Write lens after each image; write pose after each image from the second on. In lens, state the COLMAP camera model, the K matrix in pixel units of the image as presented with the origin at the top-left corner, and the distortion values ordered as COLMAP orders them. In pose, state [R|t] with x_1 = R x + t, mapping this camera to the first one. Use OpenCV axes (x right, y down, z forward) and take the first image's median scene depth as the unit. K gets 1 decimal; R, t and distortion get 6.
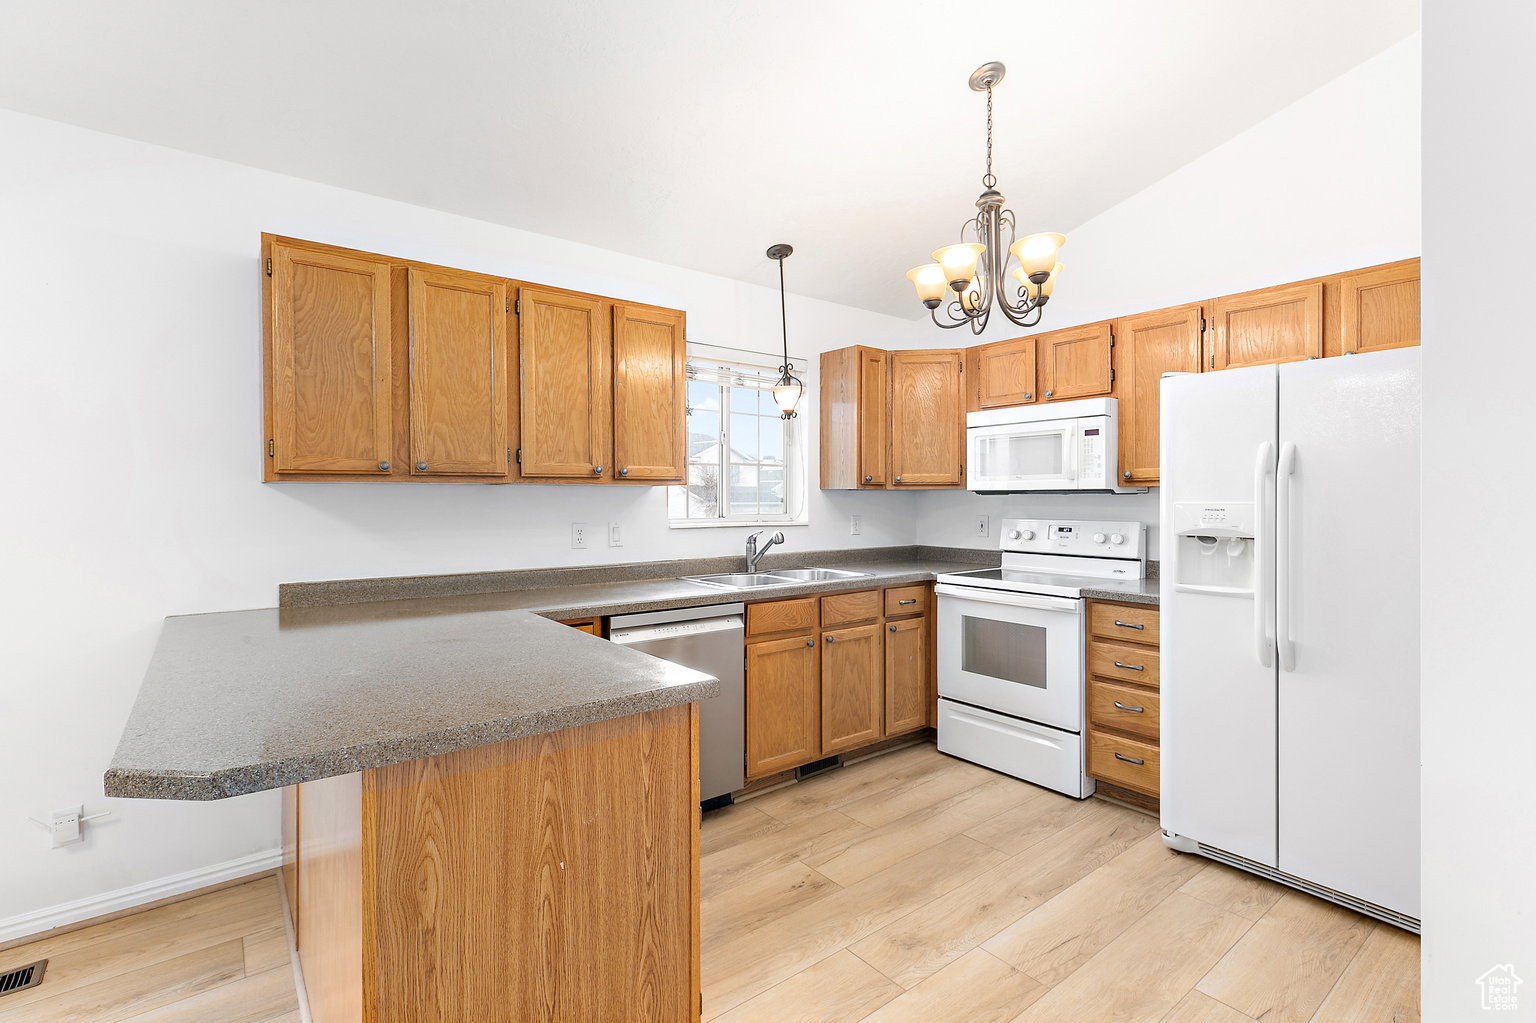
lens RADIAL K [[710.8, 0, 775.7], [0, 710.8, 504.6], [0, 0, 1]] dist [0.003355, 0.000387]
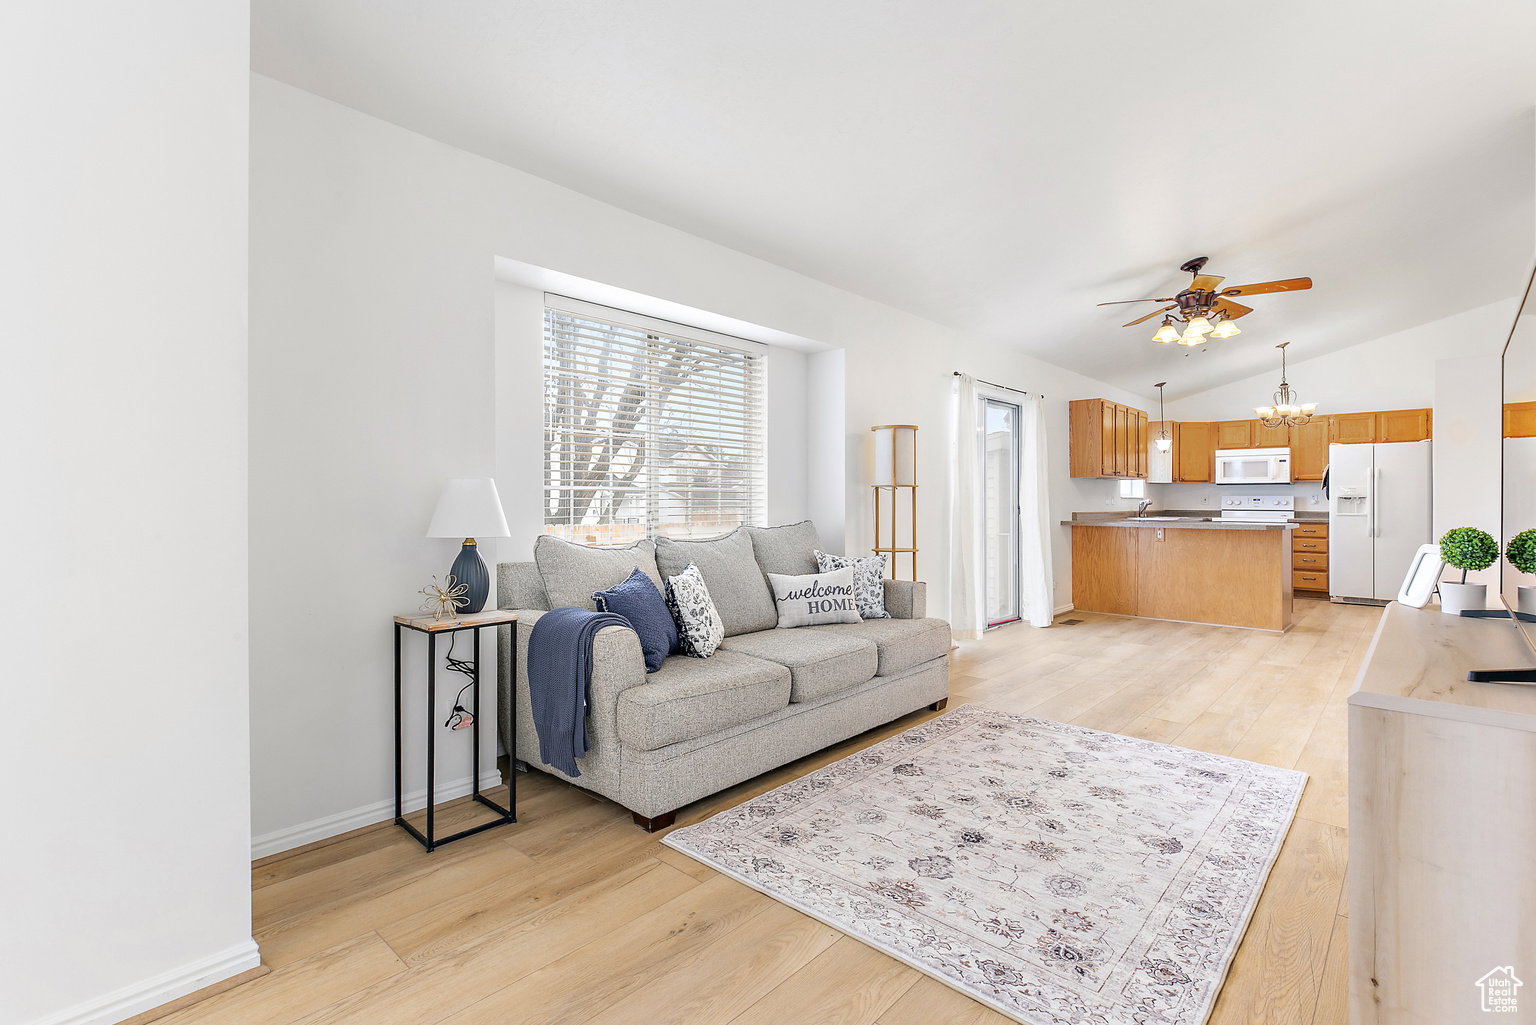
lens RADIAL K [[716.9, 0, 774.0], [0, 716.9, 498.4], [0, 0, 1]] dist [0.004540, 0.000585]
pose [[0.987345, 0.005455, 0.158491, -1.944718], [-0.004071, 0.999951, -0.009055, 0.071780], [-0.158533, 0.008295, 0.987319, -1.397302]]
